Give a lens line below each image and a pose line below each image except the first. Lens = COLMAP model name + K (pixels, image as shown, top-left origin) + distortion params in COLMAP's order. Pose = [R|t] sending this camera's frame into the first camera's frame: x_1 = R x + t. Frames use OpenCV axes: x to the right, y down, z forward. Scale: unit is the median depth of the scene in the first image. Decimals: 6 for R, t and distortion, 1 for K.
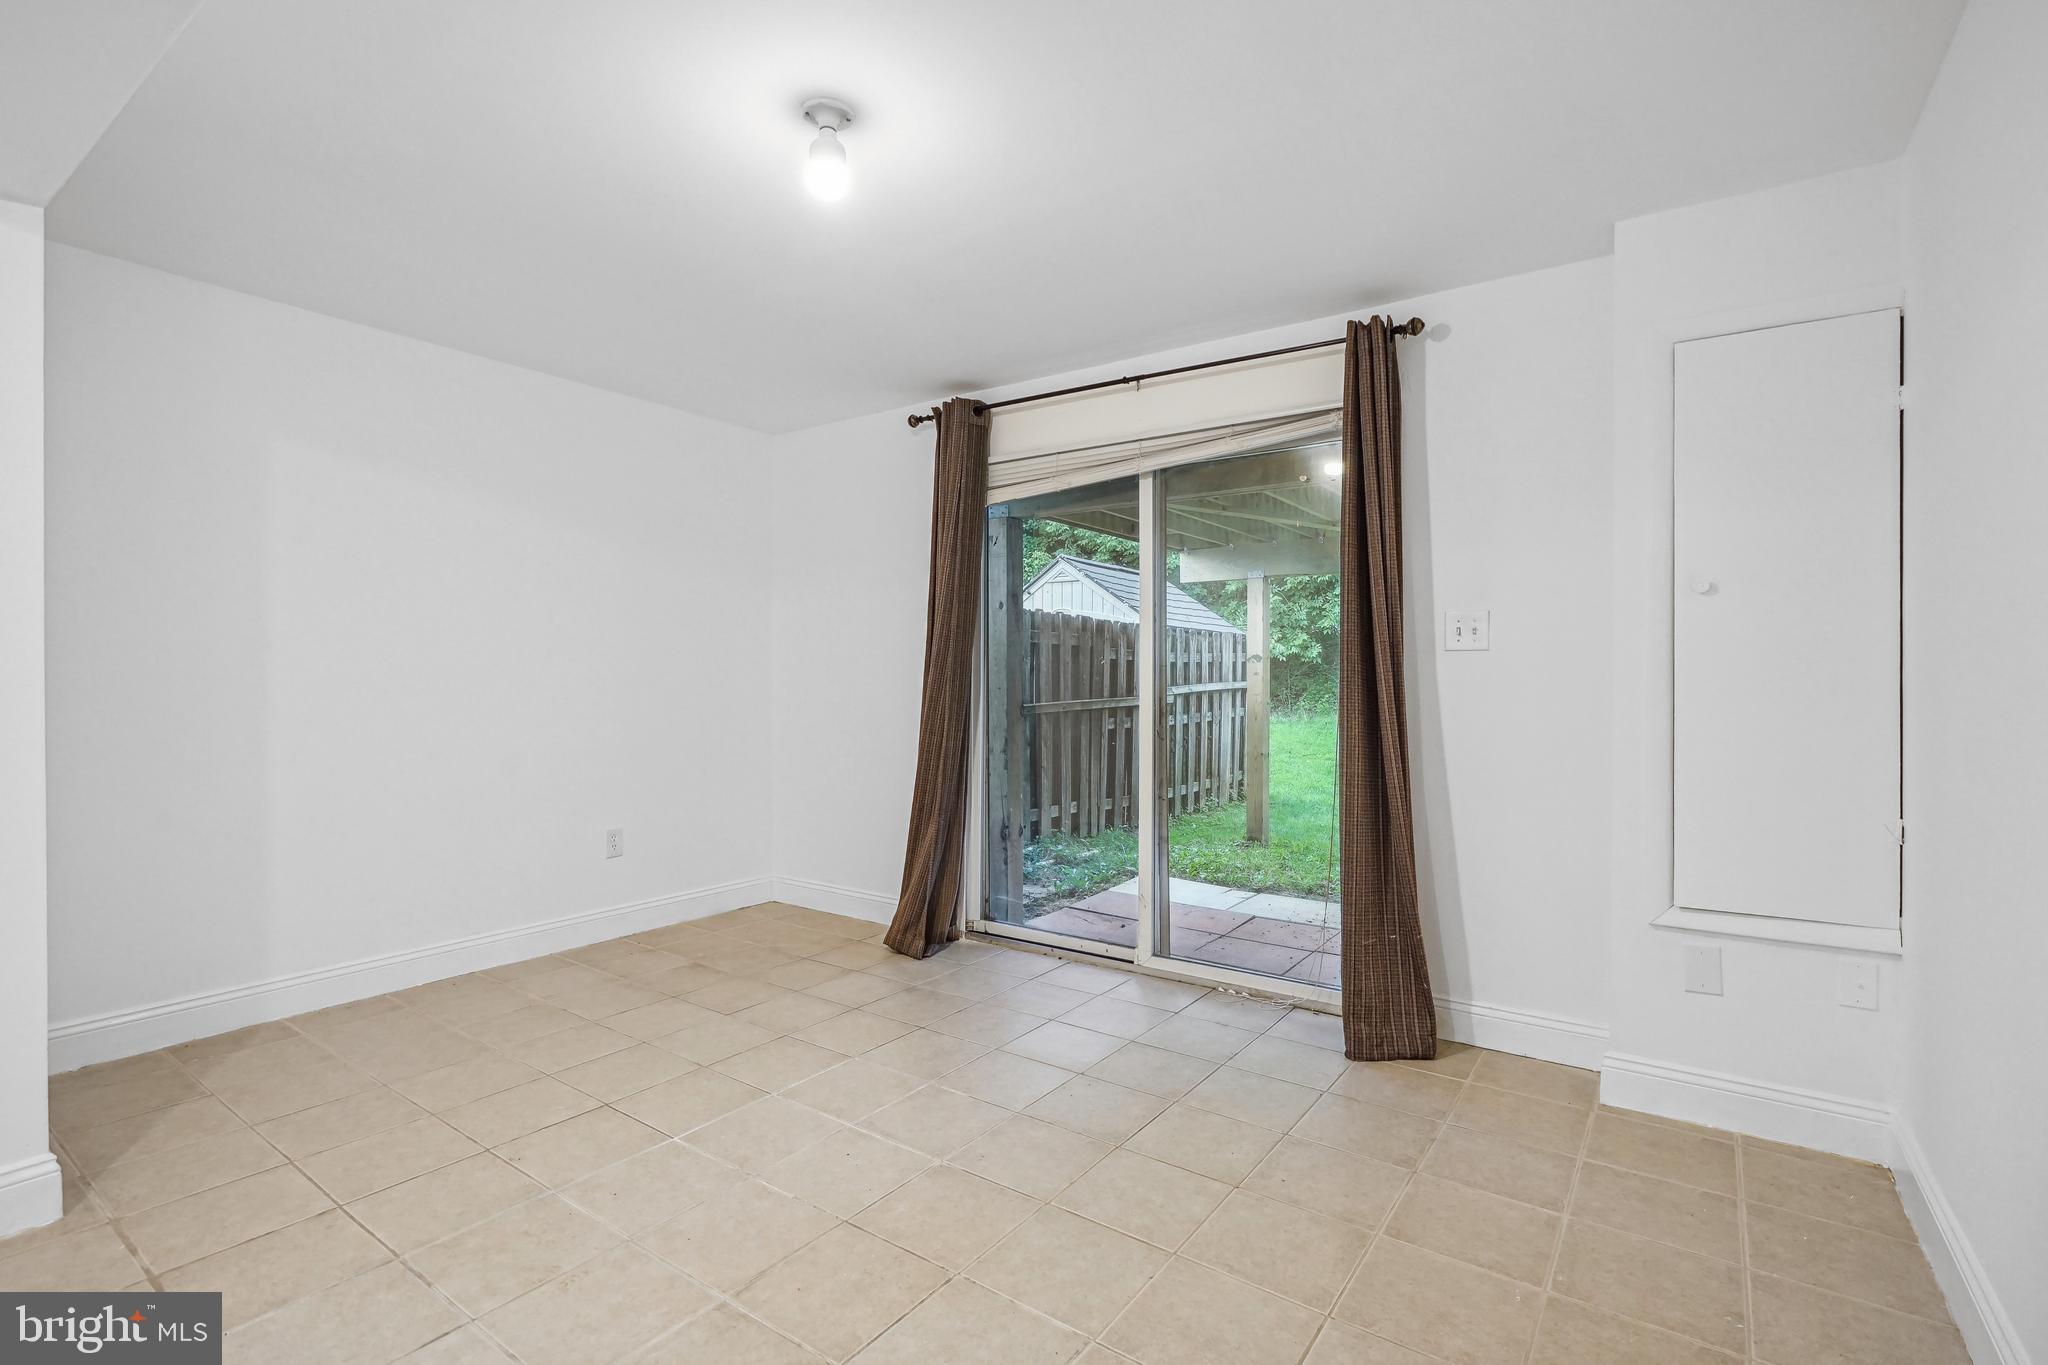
lens RADIAL K [[942.2, 0, 1020.5], [0, 942.2, 679.0], [0, 0, 1]] dist [-0.005910, 0.003516]
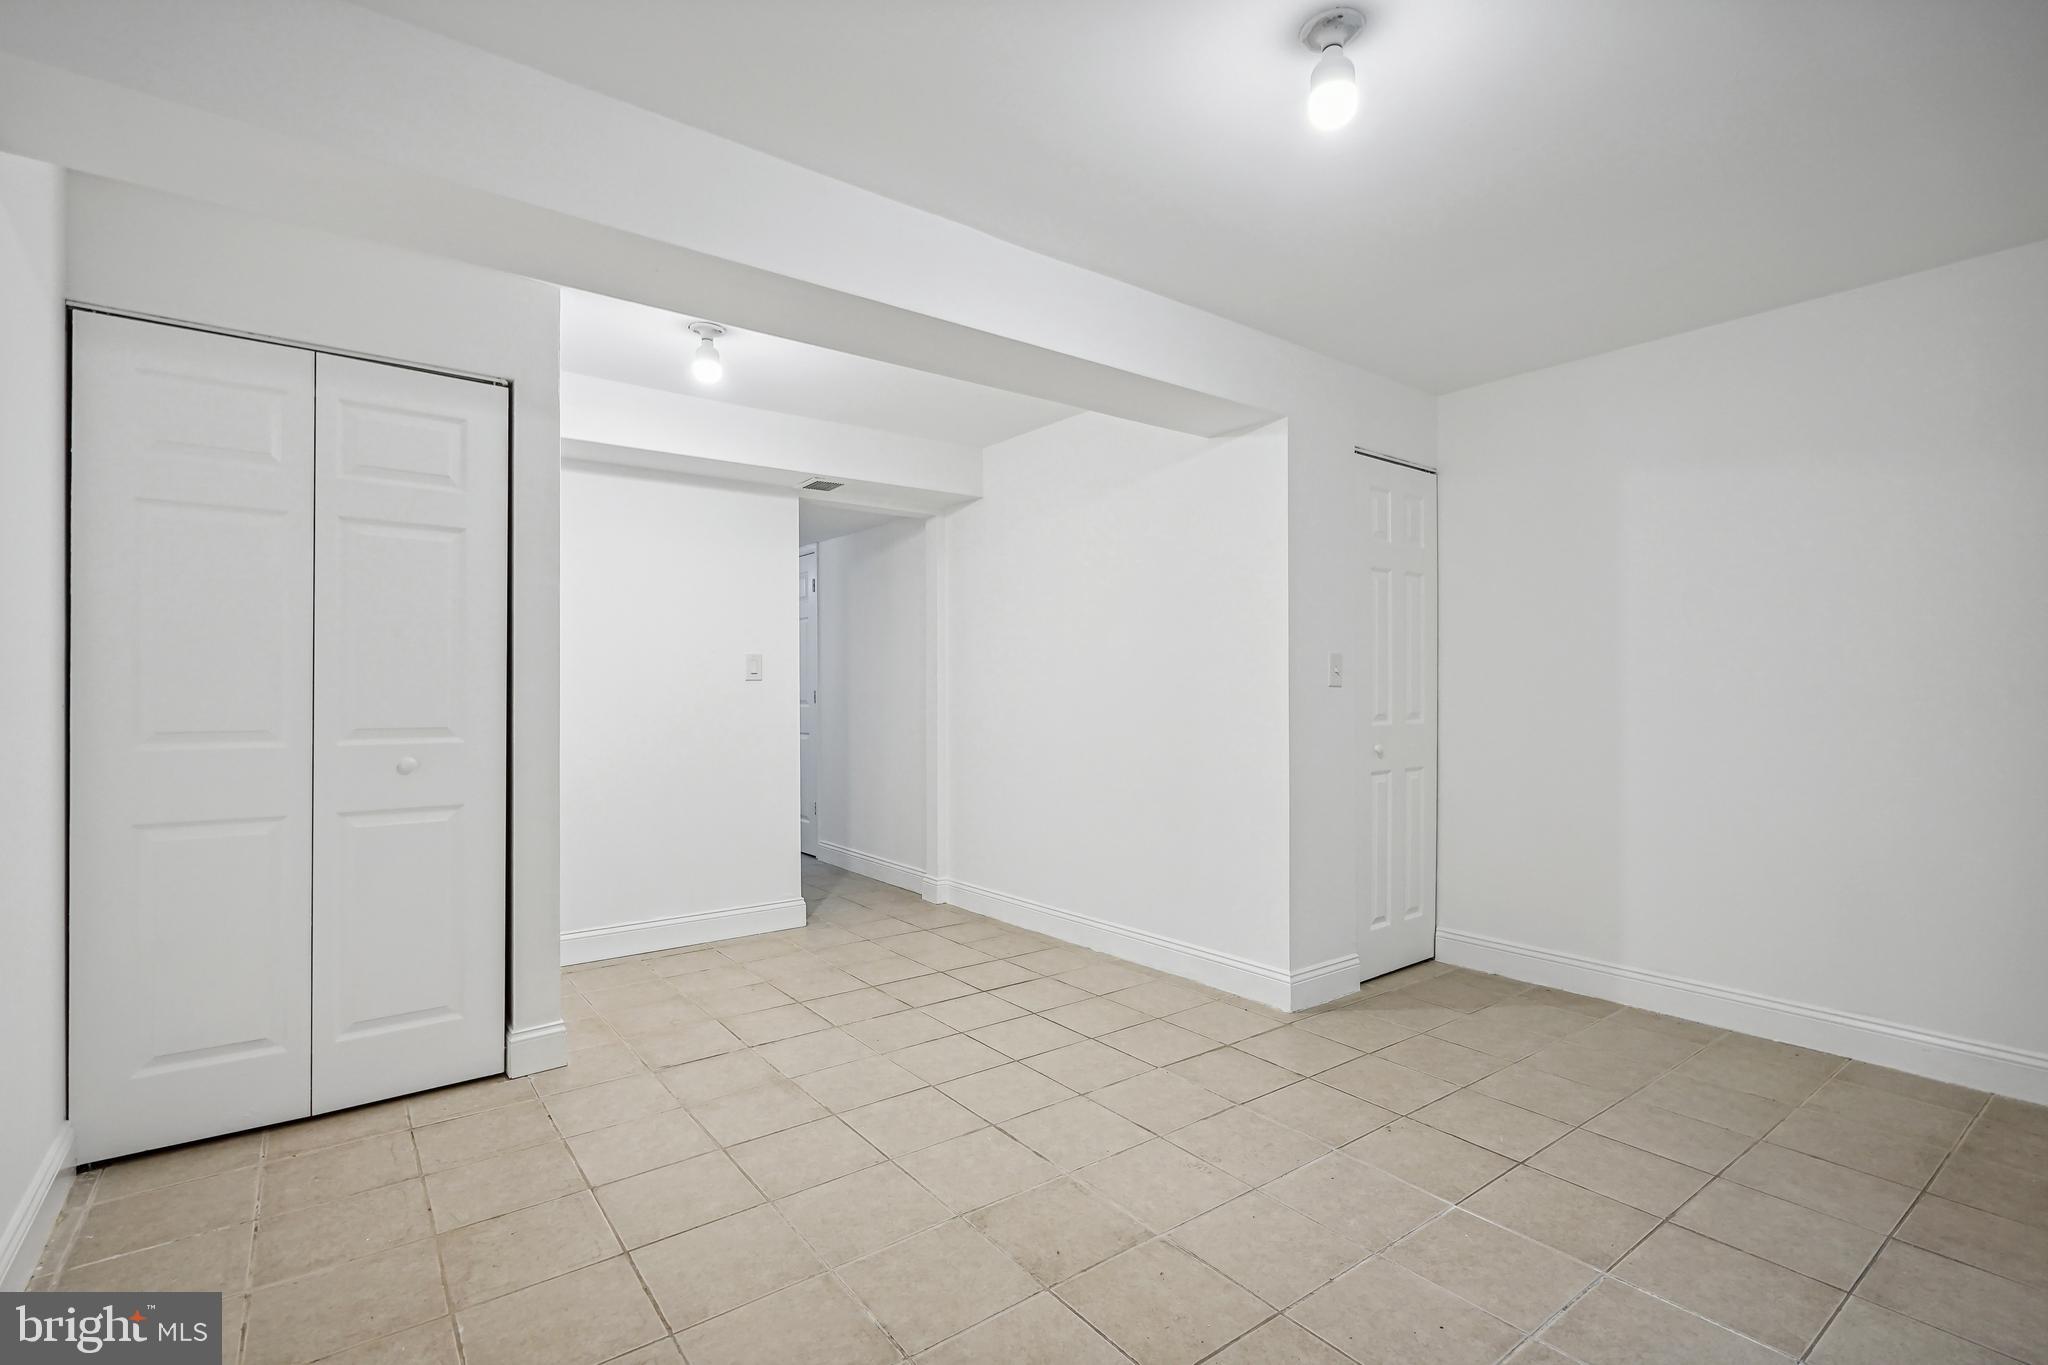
lens RADIAL K [[942.2, 0, 1021.1], [0, 942.2, 684.5], [0, 0, 1]] dist [-0.005910, 0.003516]
pose [[-0.304275, -0.007646, -0.952553, 0.353304], [-0.000953, 0.999970, -0.007722, -0.000003], [0.952584, -0.001442, -0.304273, 0.506728]]
